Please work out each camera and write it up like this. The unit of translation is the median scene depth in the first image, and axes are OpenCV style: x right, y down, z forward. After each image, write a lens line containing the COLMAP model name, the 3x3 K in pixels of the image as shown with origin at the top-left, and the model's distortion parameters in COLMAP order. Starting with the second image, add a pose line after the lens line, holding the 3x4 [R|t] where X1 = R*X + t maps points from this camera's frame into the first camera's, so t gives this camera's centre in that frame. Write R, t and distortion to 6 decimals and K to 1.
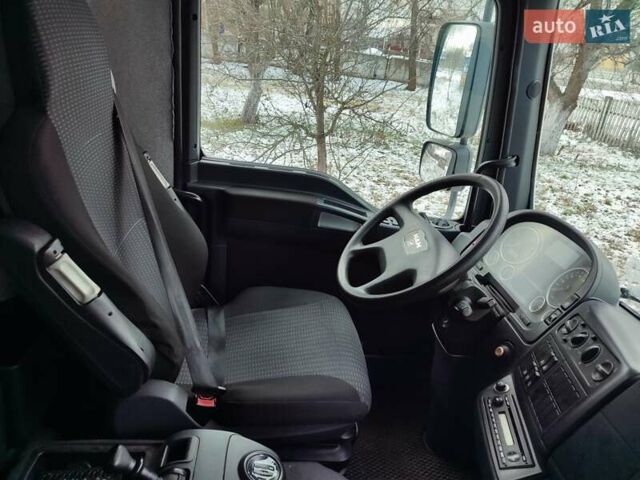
lens RADIAL K [[456.1, 0, 319.3], [0, 456.1, 239.2], [0, 0, 1]] dist [0.004142, 0.000327]
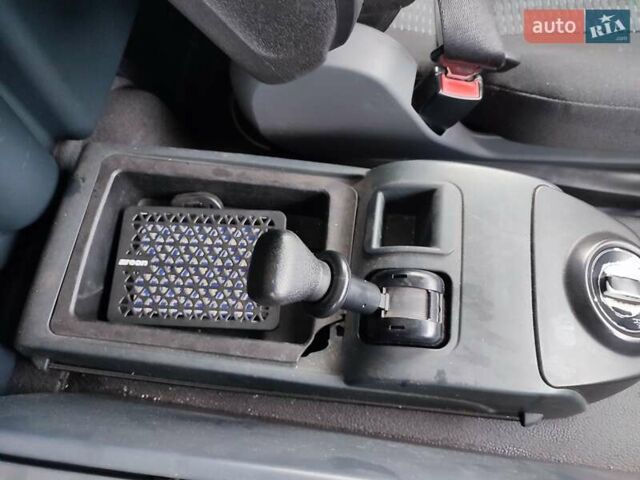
lens RADIAL K [[456.1, 0, 319.9], [0, 456.1, 241.4], [0, 0, 1]] dist [0.004142, 0.000327]
pose [[0.964796, 0.167414, -0.202832, -0.269769], [0.021109, 0.719446, 0.694227, 0.177652], [0.262150, -0.674069, 0.690585, 0.612312]]
